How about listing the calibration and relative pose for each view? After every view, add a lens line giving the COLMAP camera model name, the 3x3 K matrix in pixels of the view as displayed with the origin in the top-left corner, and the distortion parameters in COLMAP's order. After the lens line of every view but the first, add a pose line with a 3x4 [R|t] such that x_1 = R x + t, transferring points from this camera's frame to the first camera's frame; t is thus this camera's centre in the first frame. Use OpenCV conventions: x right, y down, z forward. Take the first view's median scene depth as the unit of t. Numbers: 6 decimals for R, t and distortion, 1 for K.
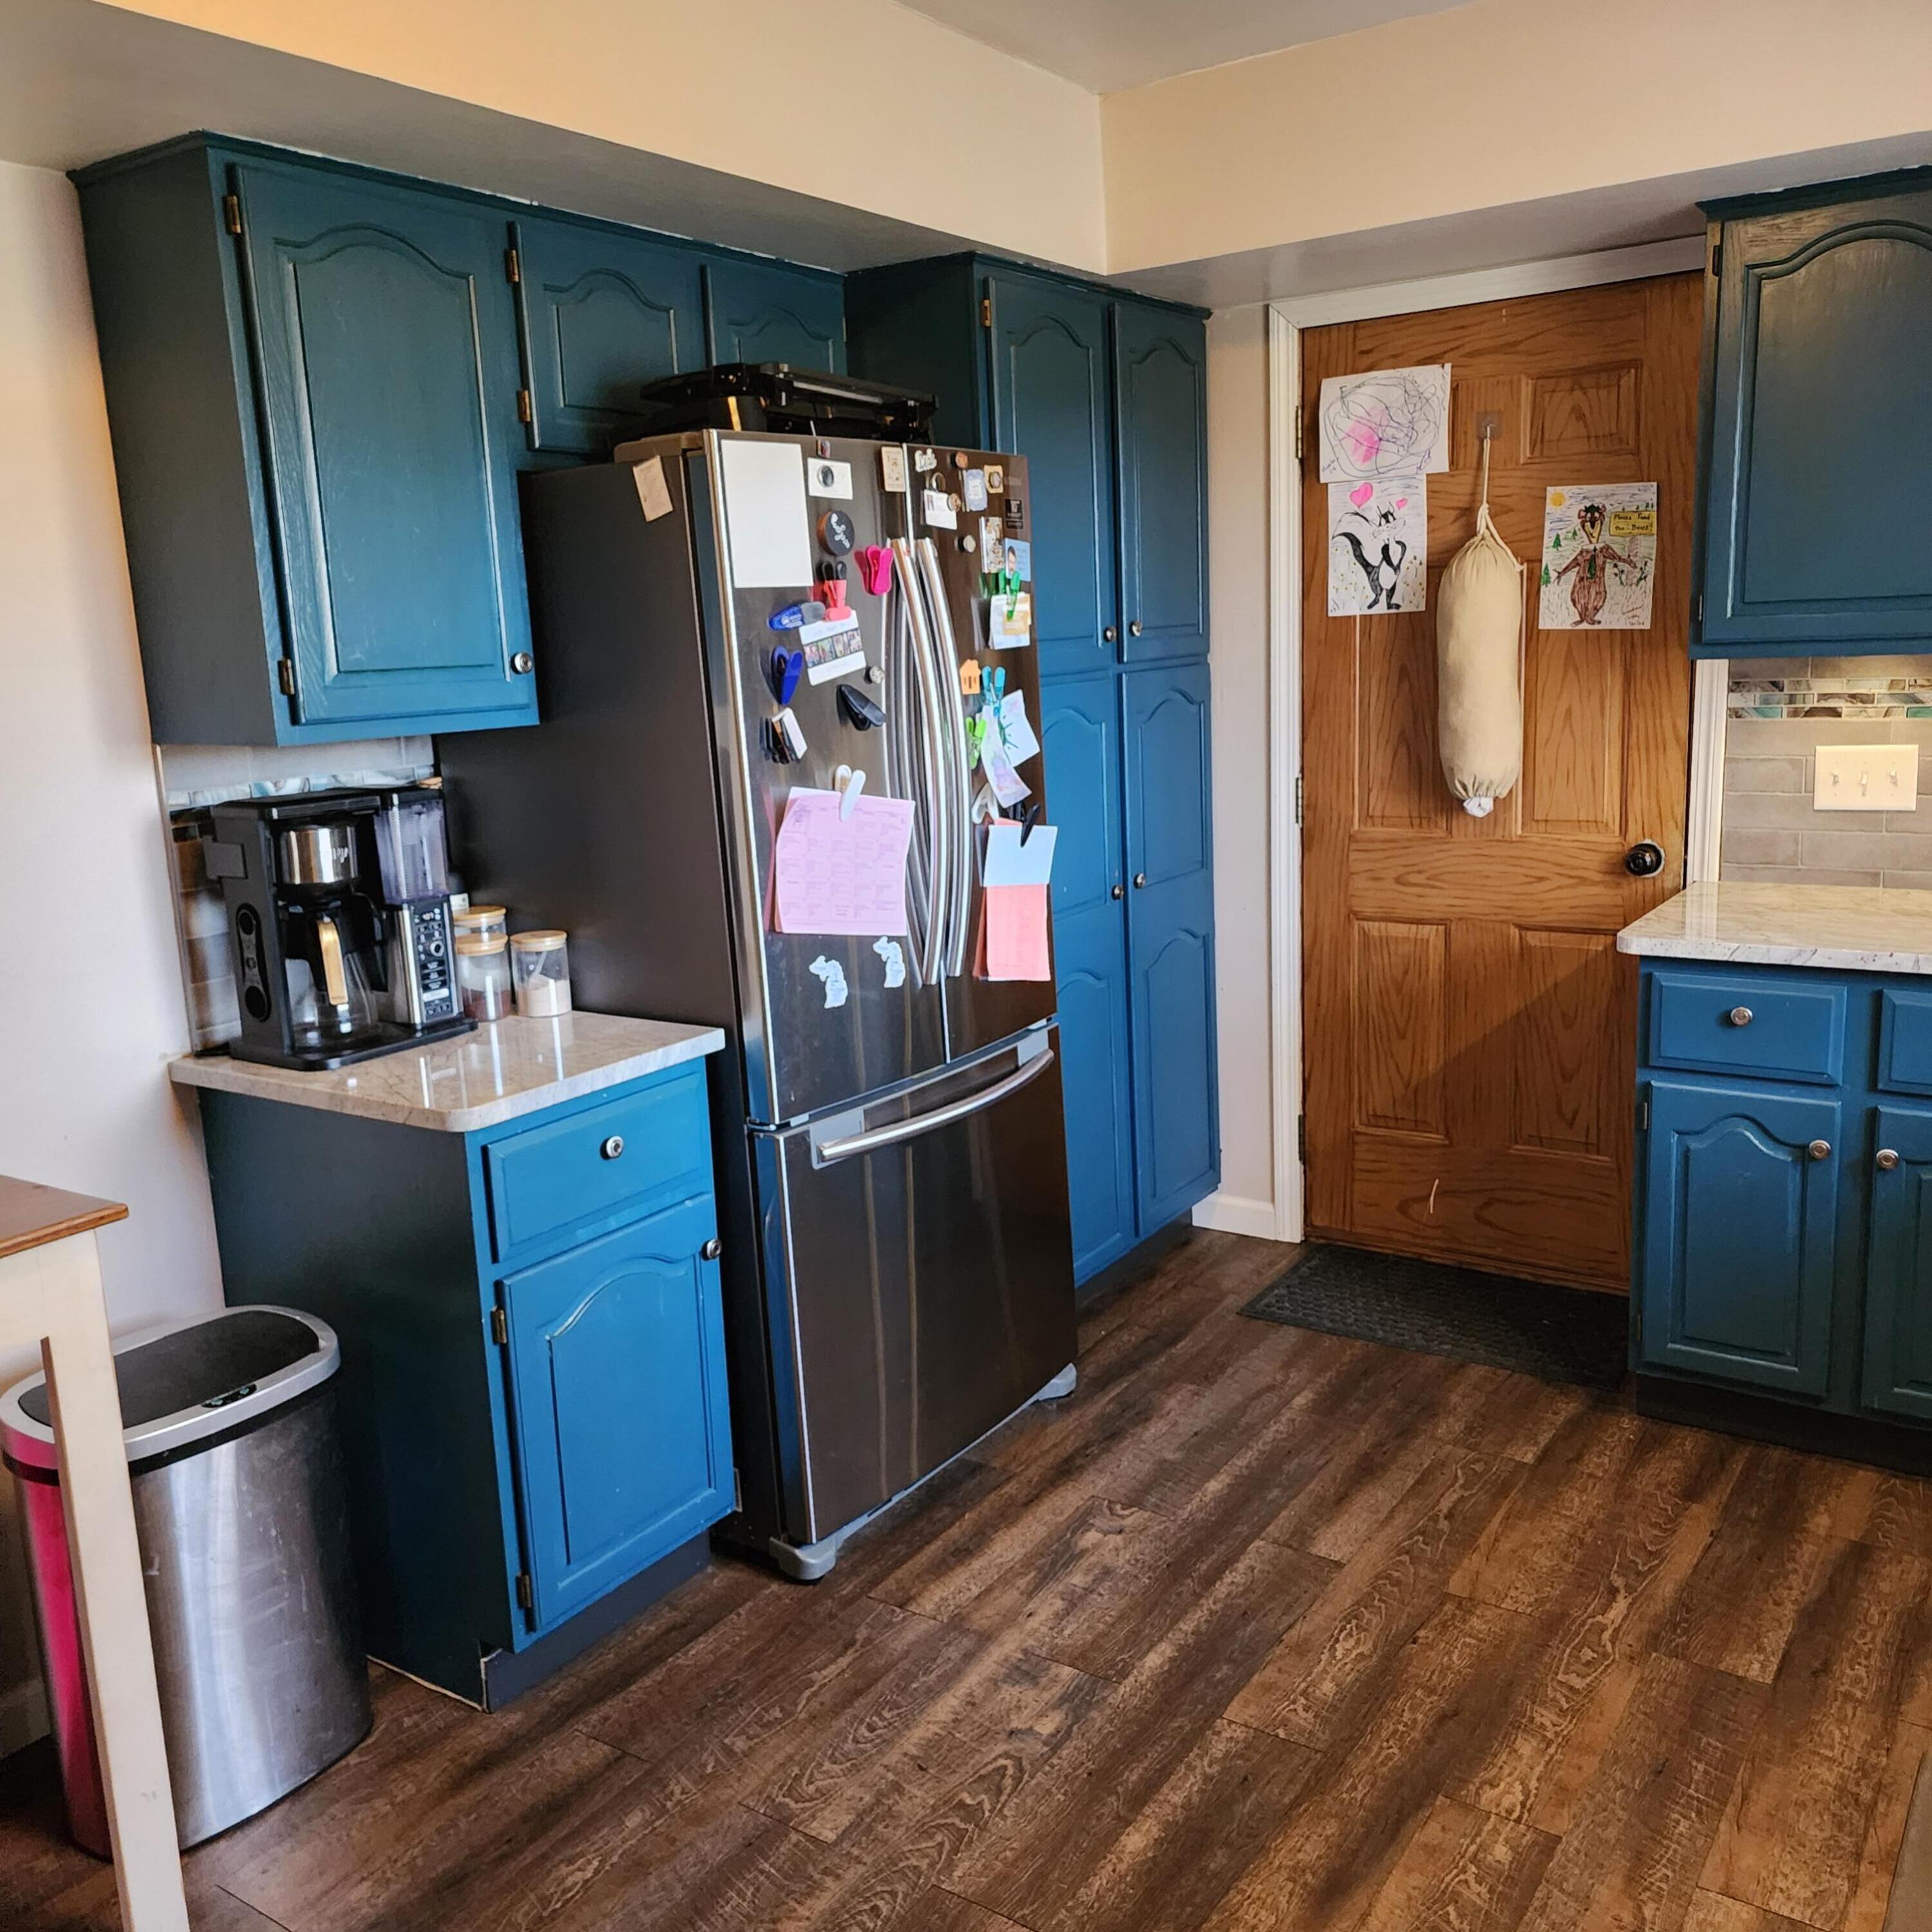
lens RADIAL K [[1726.4, 0, 963.5], [0, 1726.4, 946.4], [0, 0, 1]] dist [0.087246, -0.075515]
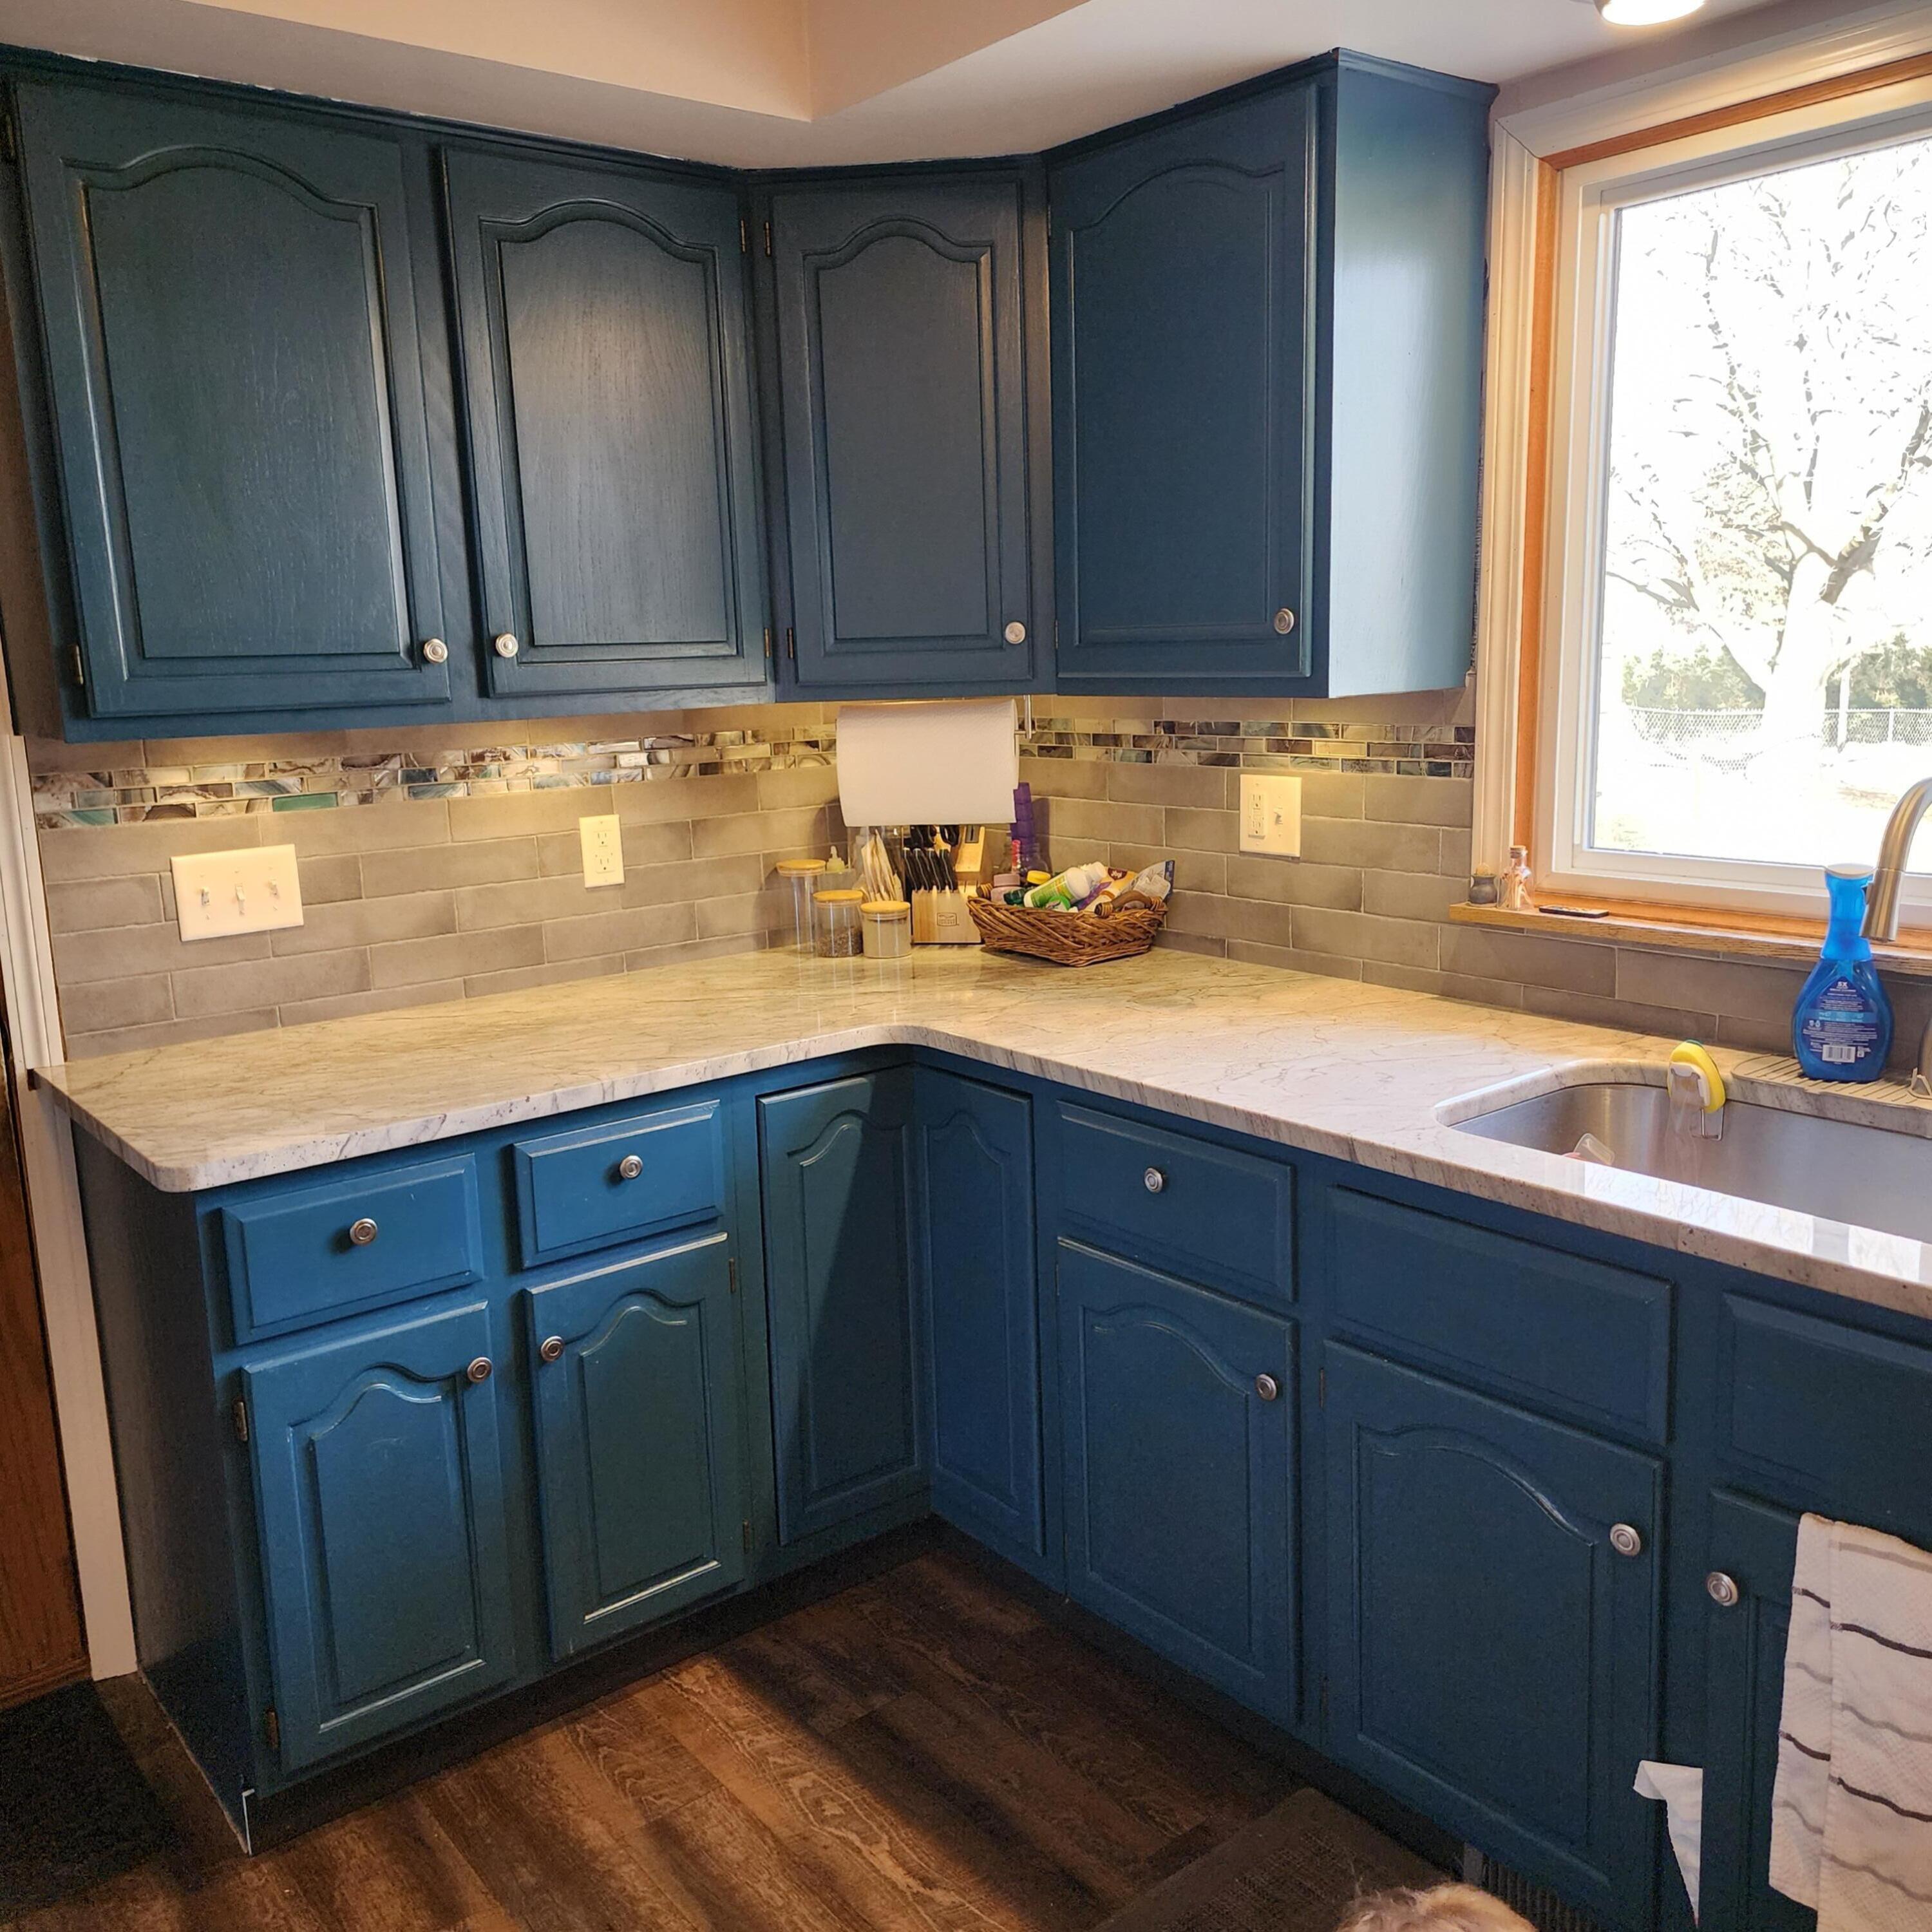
lens RADIAL K [[1726.4, 0, 963.5], [0, 1726.4, 946.4], [0, 0, 1]] dist [0.087246, -0.075515]
pose [[0.281957, -0.136207, 0.949709, -0.137078], [0.192783, 0.977726, 0.082991, -0.079733], [-0.939859, 0.159688, 0.301935, 0.504173]]
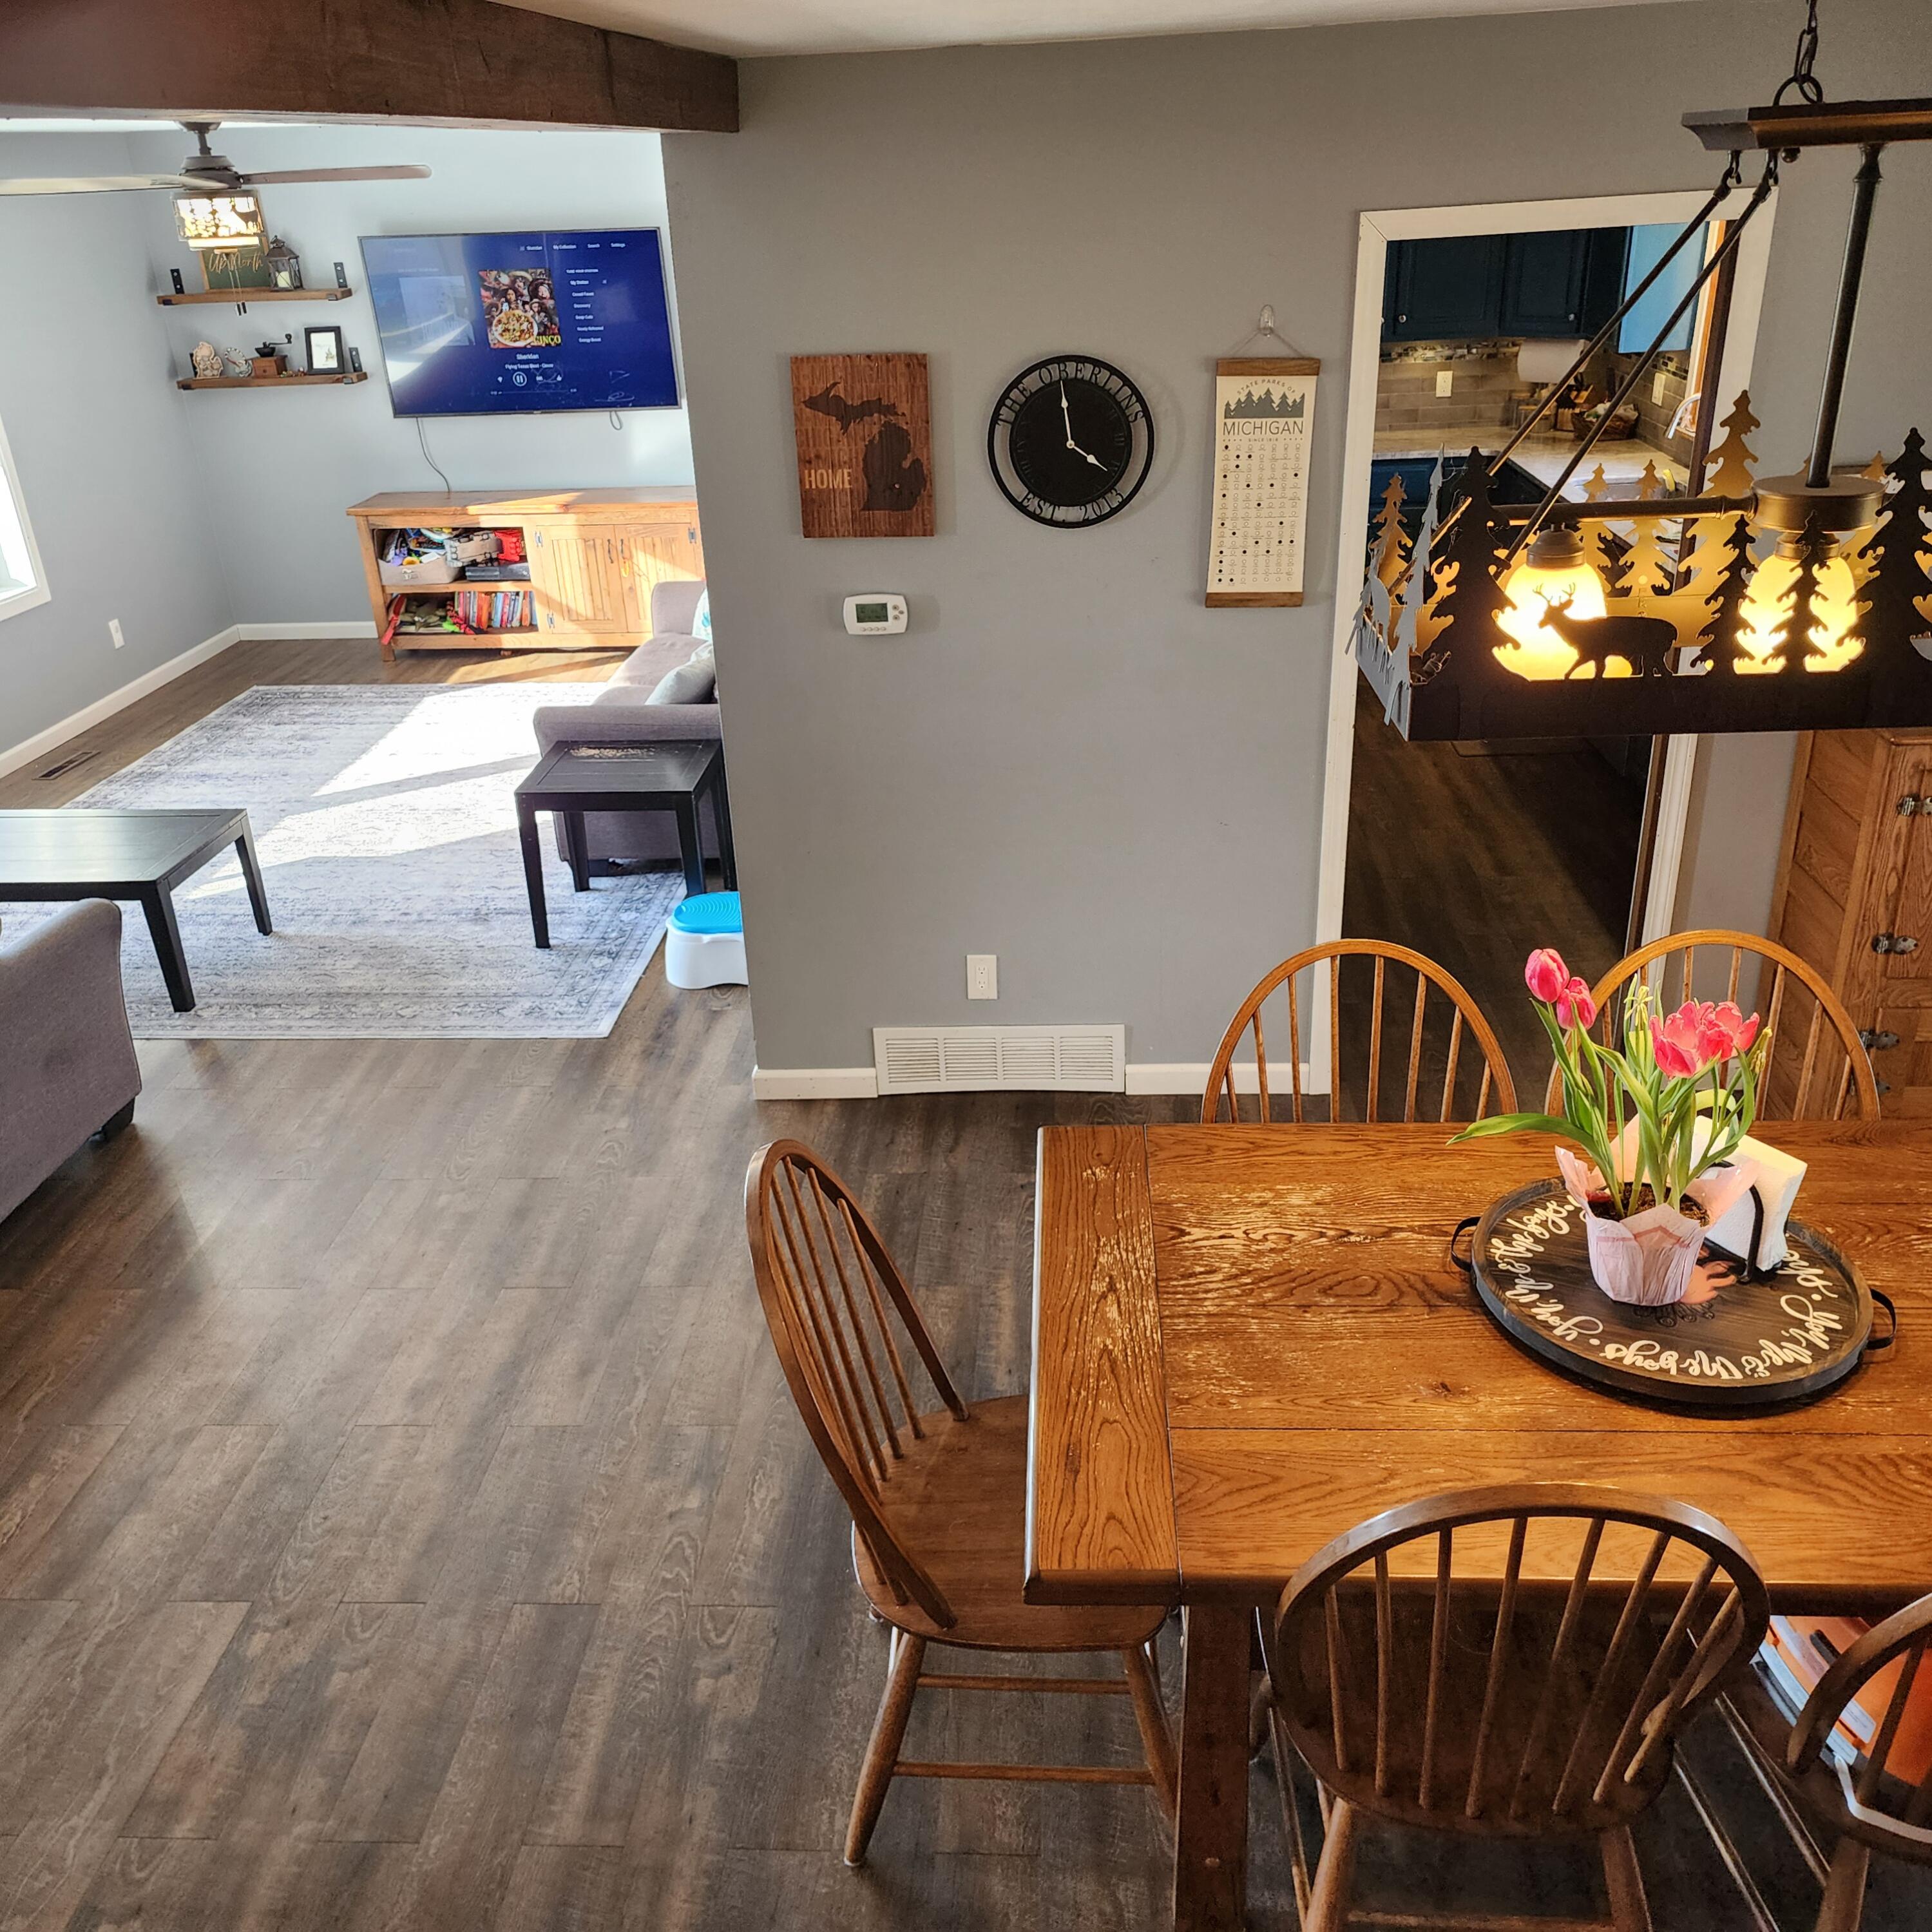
lens RADIAL K [[1726.4, 0, 963.5], [0, 1726.4, 946.4], [0, 0, 1]] dist [0.087246, -0.075515]
pose [[0.855694, -0.205920, 0.474747, -1.440798], [0.096065, 0.964681, 0.245278, 0.015095], [-0.508487, -0.164277, 0.845254, -1.128230]]
